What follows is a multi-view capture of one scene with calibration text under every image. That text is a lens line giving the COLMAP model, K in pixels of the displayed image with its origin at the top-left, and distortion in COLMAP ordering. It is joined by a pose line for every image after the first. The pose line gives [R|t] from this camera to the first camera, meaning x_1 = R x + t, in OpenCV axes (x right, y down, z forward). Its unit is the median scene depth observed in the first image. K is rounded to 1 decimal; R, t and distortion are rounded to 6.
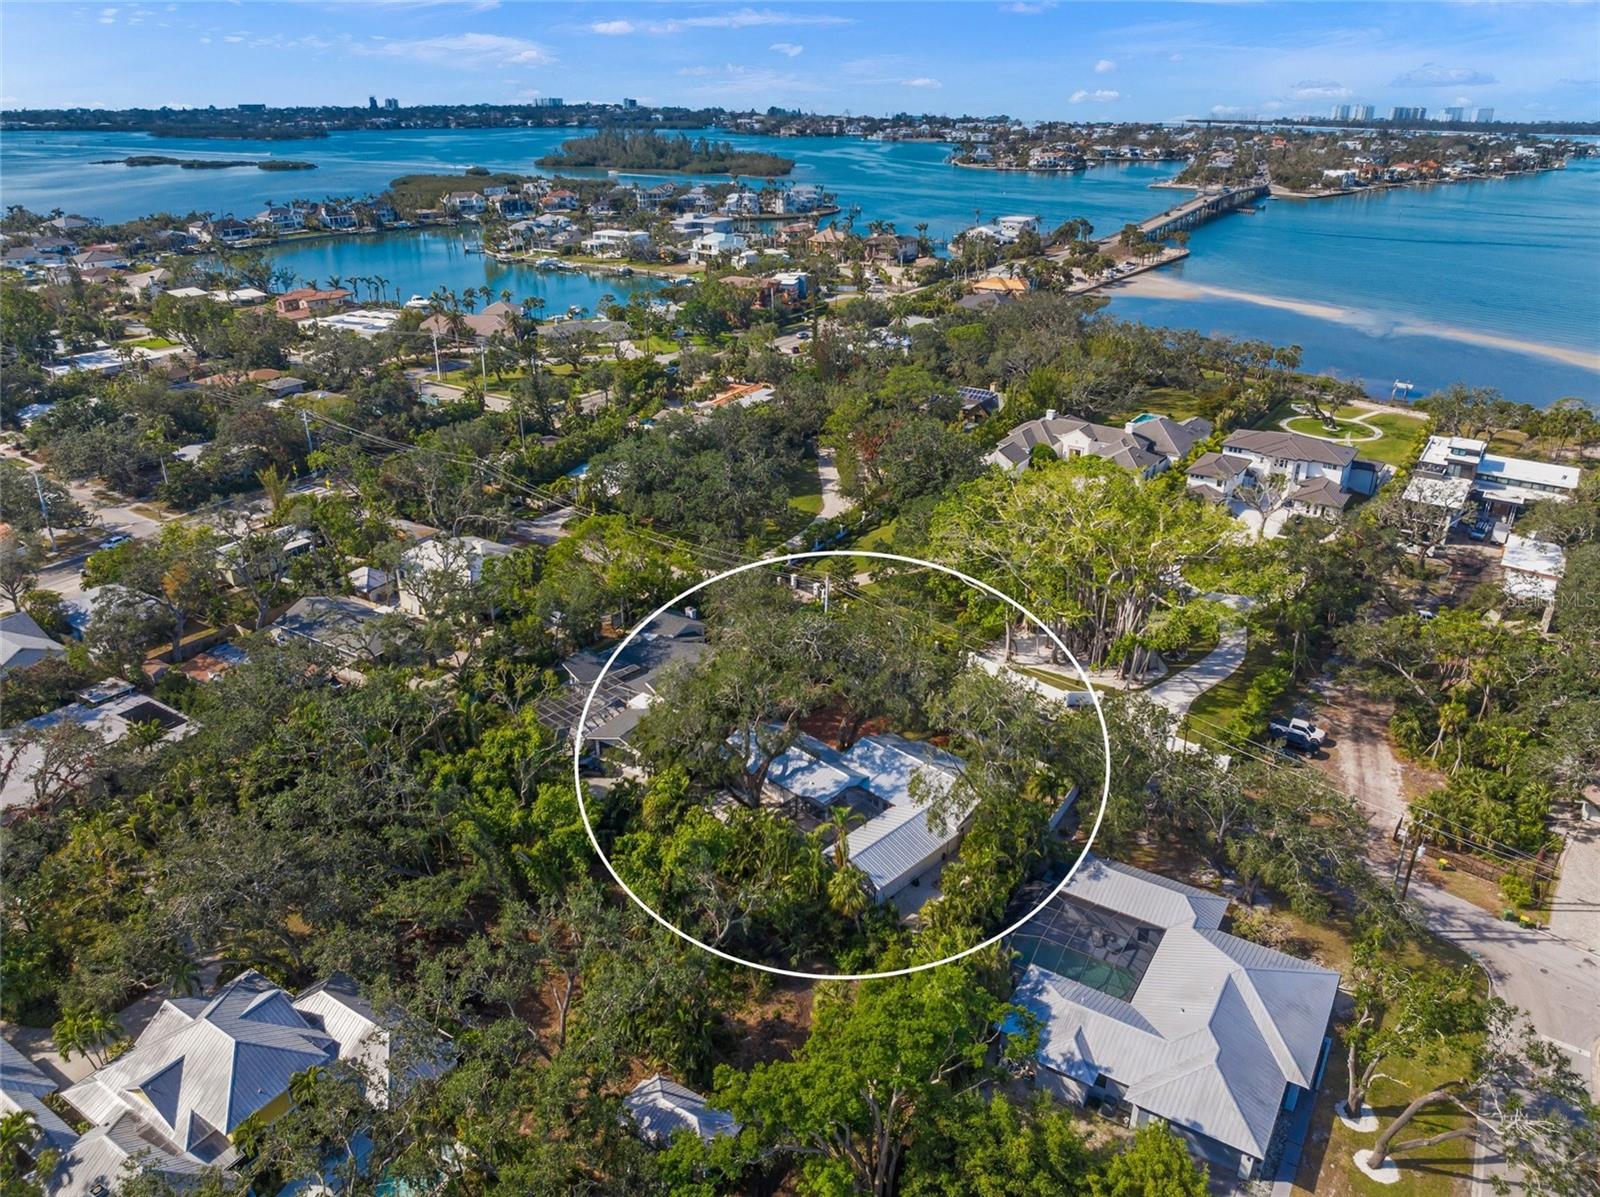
lens RADIAL K [[1121.3, 0, 804.6], [0, 1121.3, 594.6], [0, 0, 1]] dist [-0.039356, 0.001010]
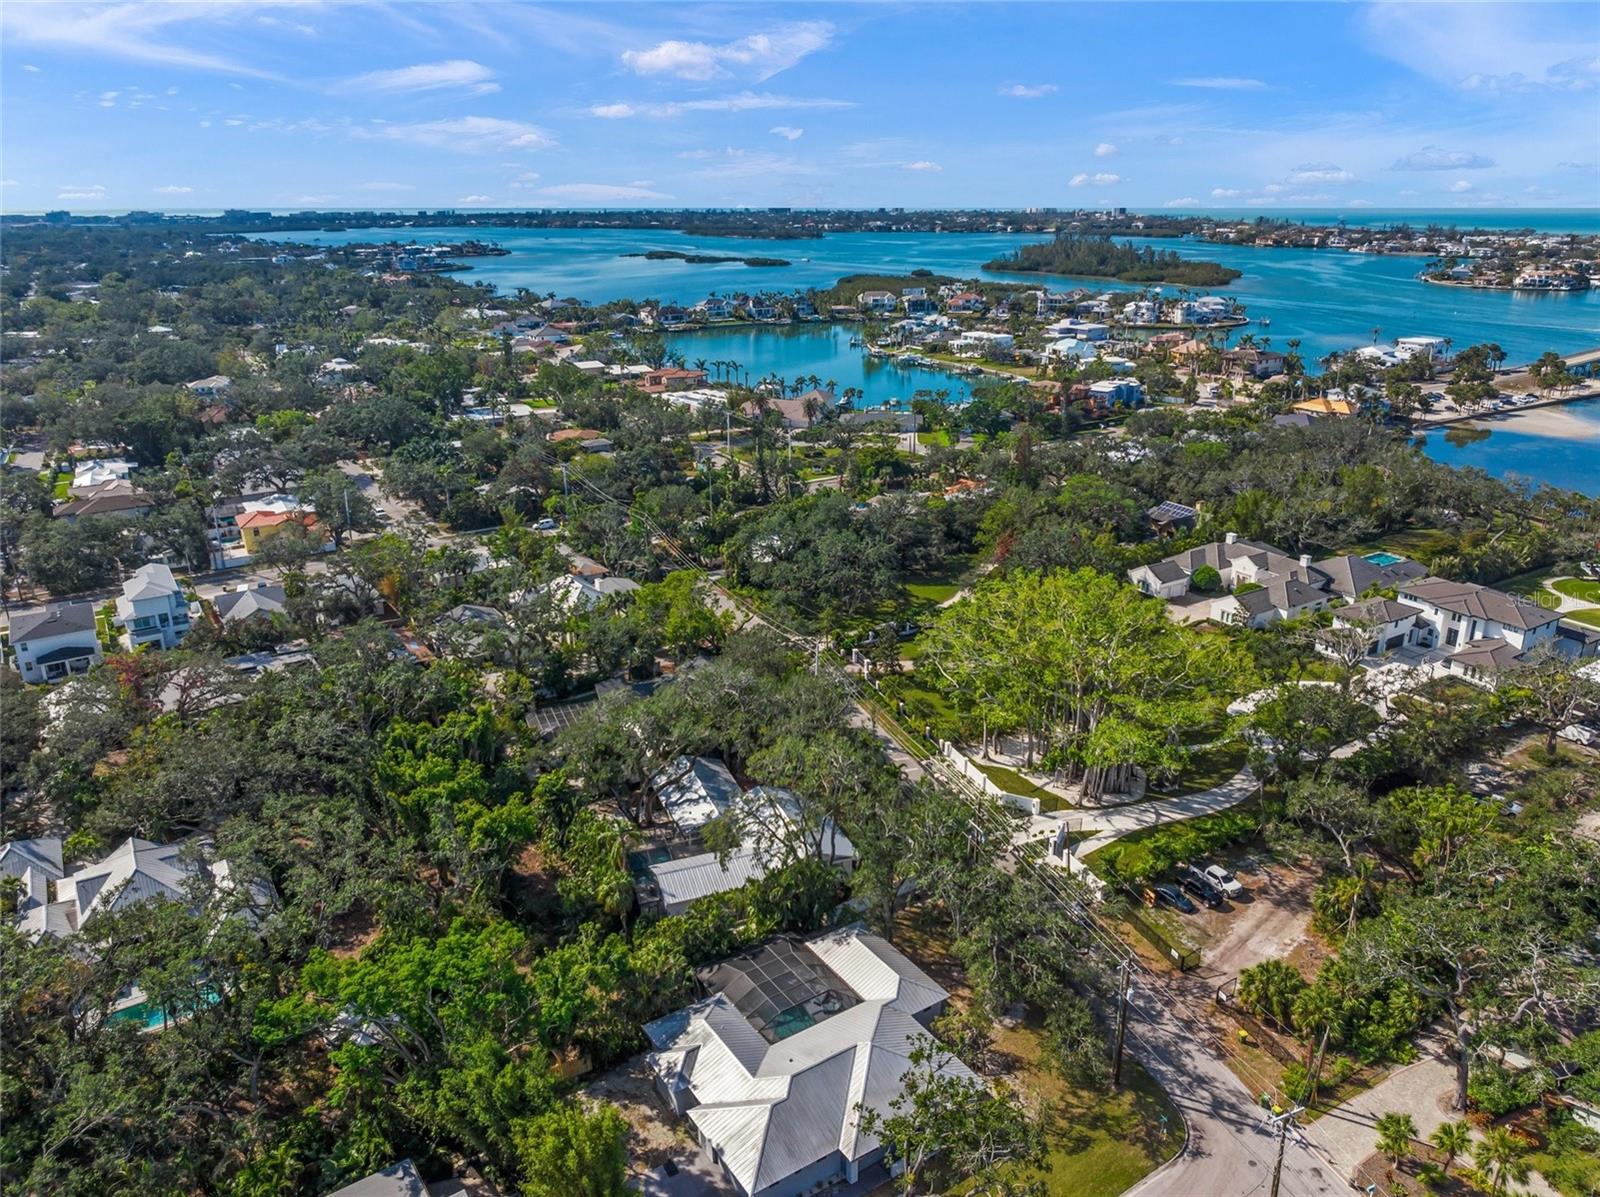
lens RADIAL K [[1121.3, 0, 804.6], [0, 1121.3, 594.6], [0, 0, 1]] dist [-0.039356, 0.001010]
pose [[0.912467, 0.131518, -0.387436, 0.313615], [-0.163436, 0.985262, -0.050463, -0.006640], [0.375089, 0.109367, 0.920515, -0.013066]]
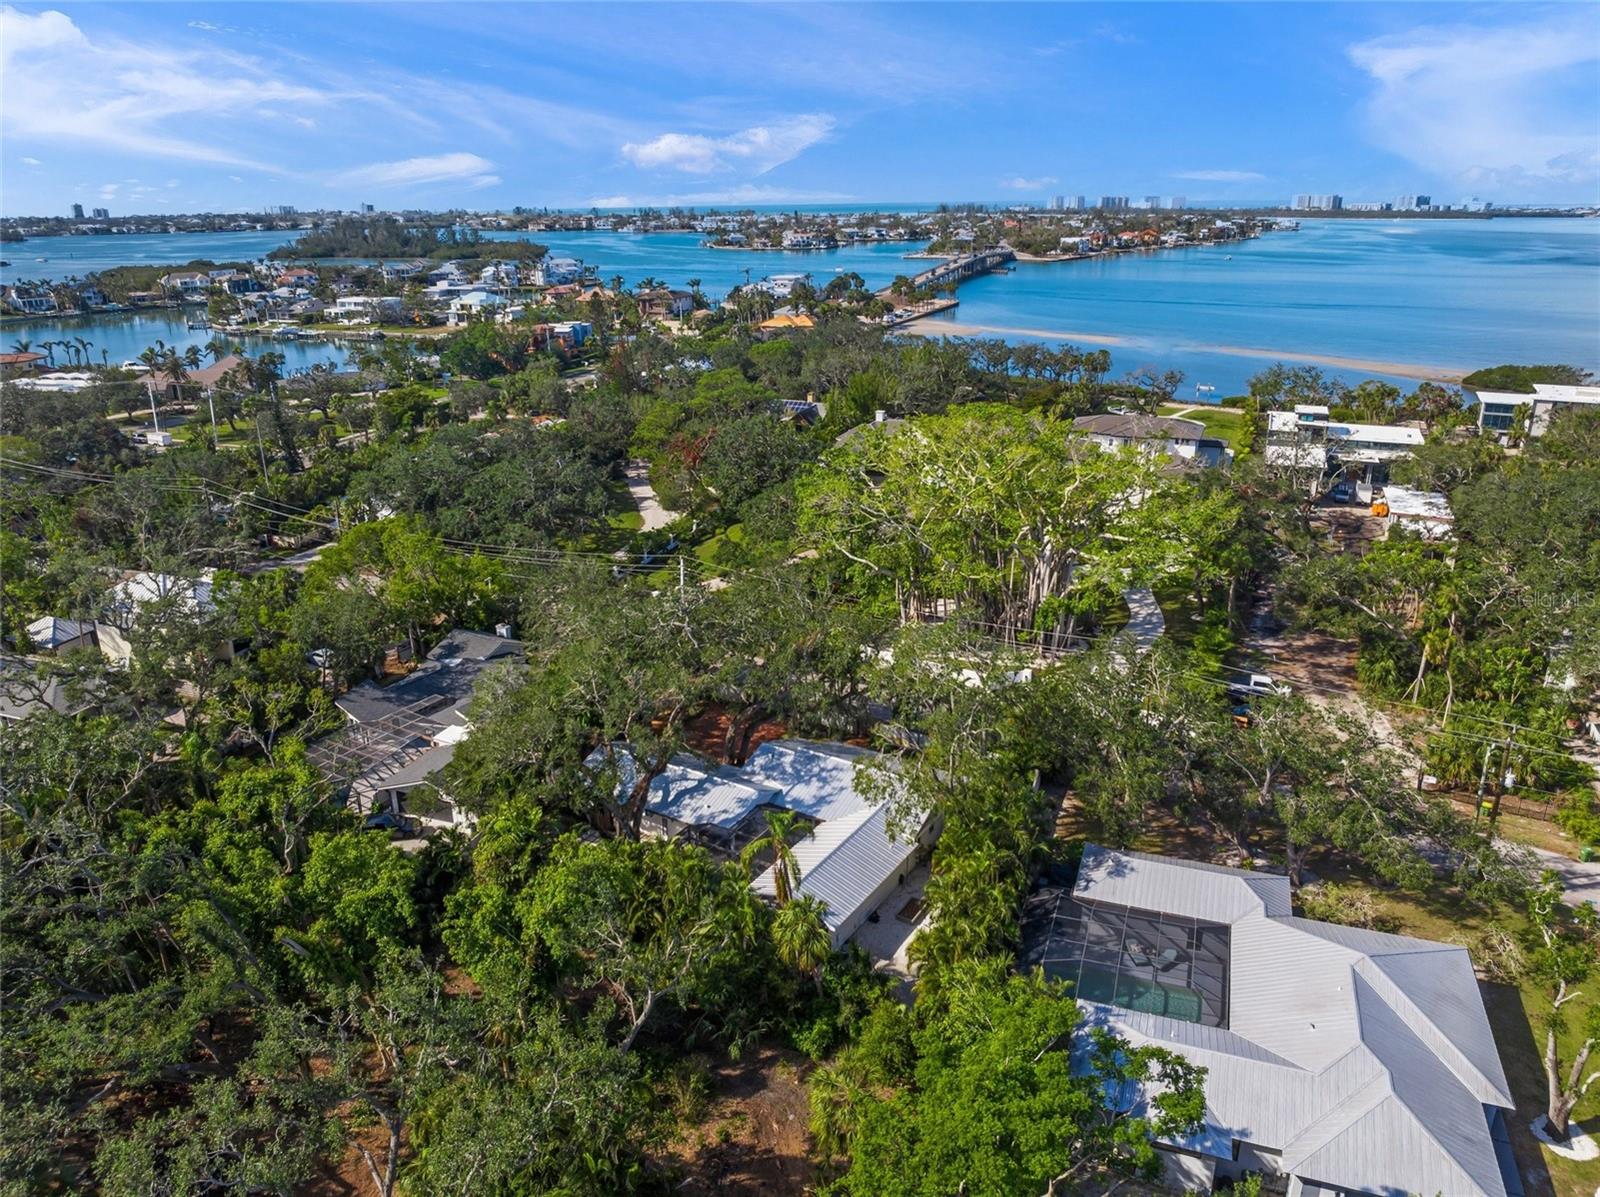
lens RADIAL K [[1121.3, 0, 804.6], [0, 1121.3, 594.6], [0, 0, 1]] dist [-0.039356, 0.001010]
pose [[0.976904, -0.079539, 0.198322, -0.039295], [0.096118, 0.992510, -0.075404, 0.055715], [-0.190838, 0.092725, 0.977232, 0.157383]]
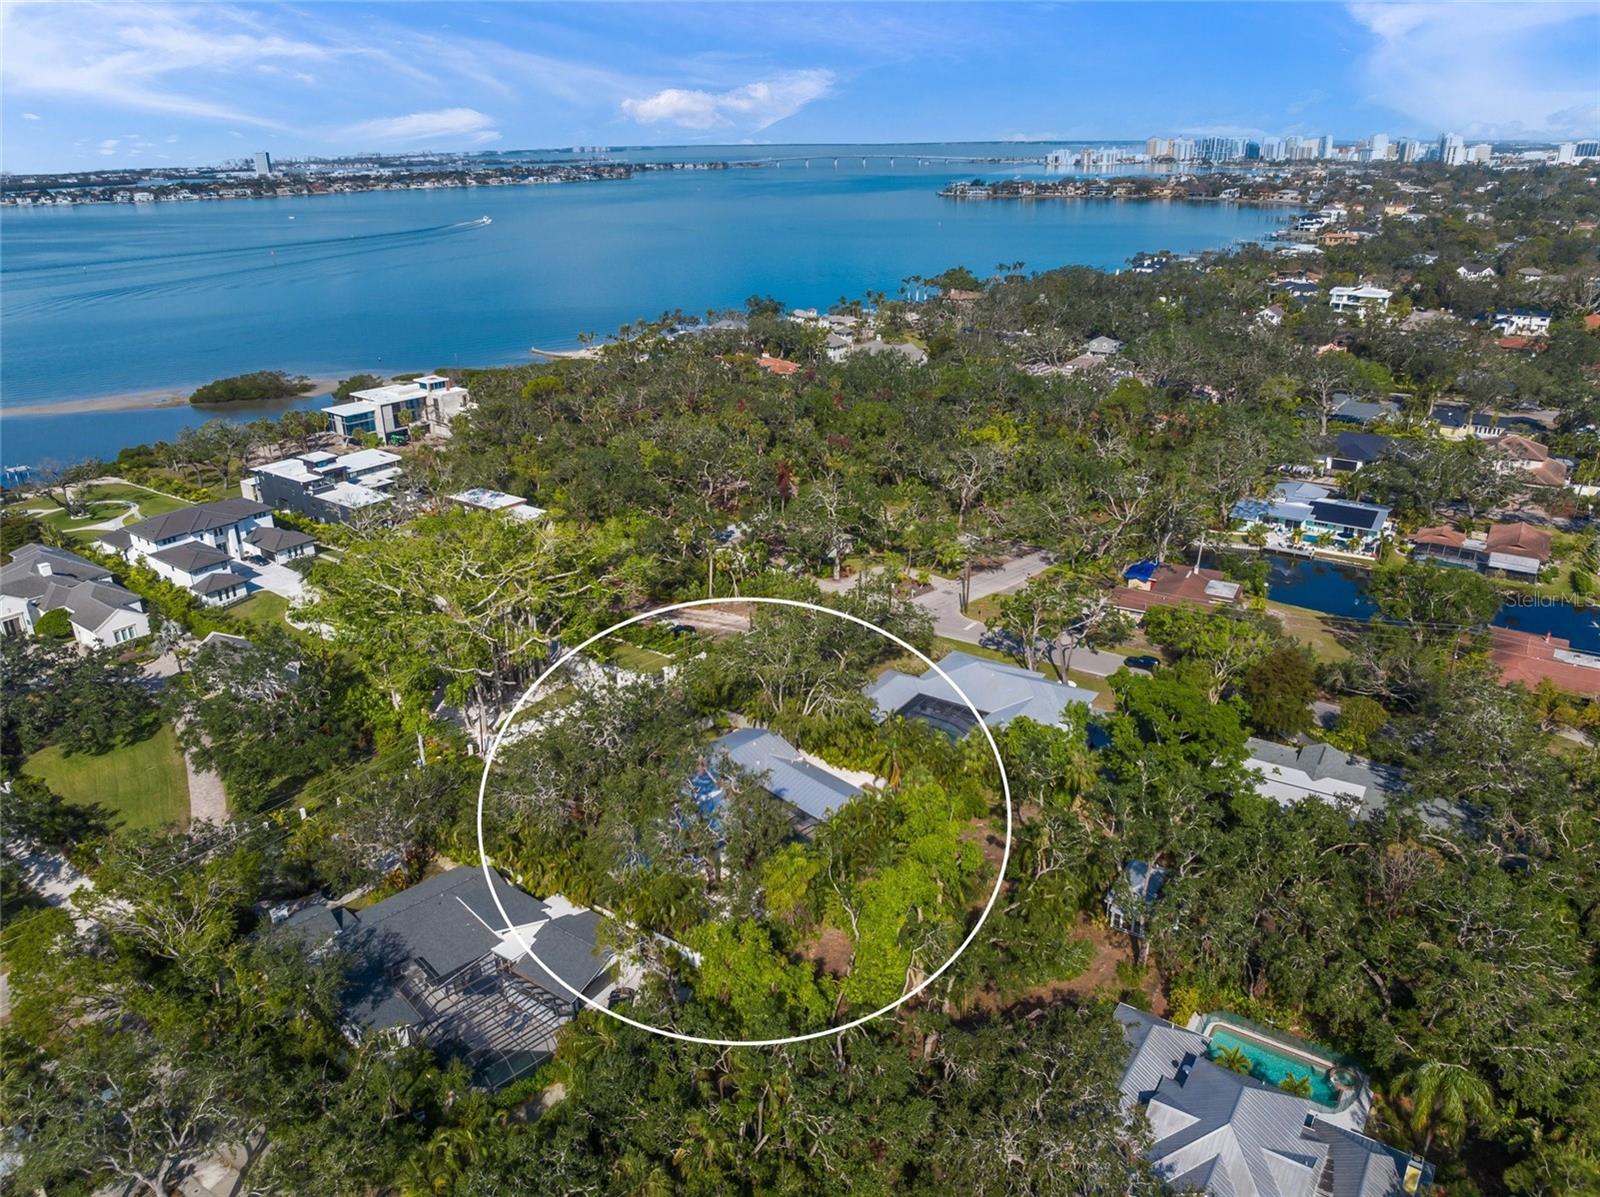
lens RADIAL K [[1121.3, 0, 804.6], [0, 1121.3, 594.6], [0, 0, 1]] dist [-0.039356, 0.001010]
pose [[0.026389, -0.376163, 0.926178, -0.515657], [0.422729, 0.843782, 0.330654, -0.188316], [-0.905872, 0.382796, 0.181282, 0.404320]]
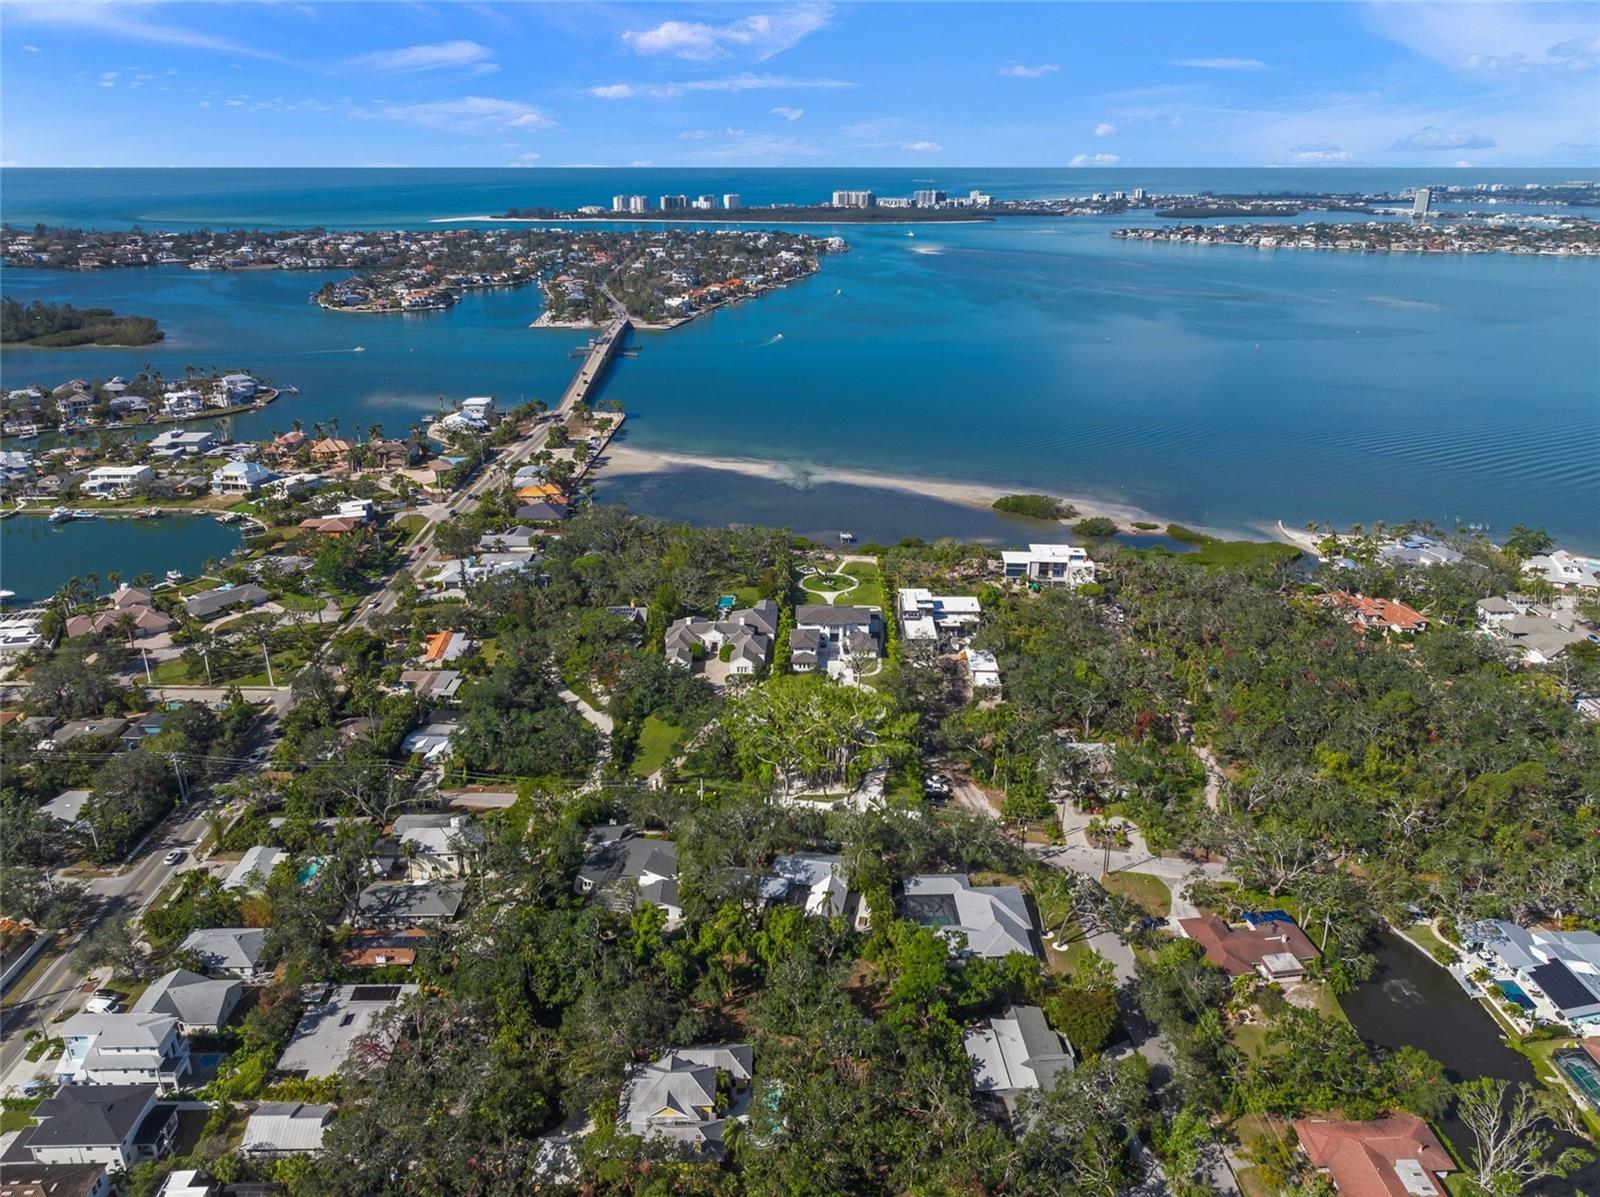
lens RADIAL K [[1134.7, 0, 800.0], [0, 1134.7, 598.5], [0, 0, 1]] dist [-0.032470, -0.001644]
pose [[0.831812, -0.204308, 0.516088, -0.531136], [0.231061, 0.972856, 0.012716, -0.209312], [-0.504677, 0.108670, 0.856441, -0.484429]]
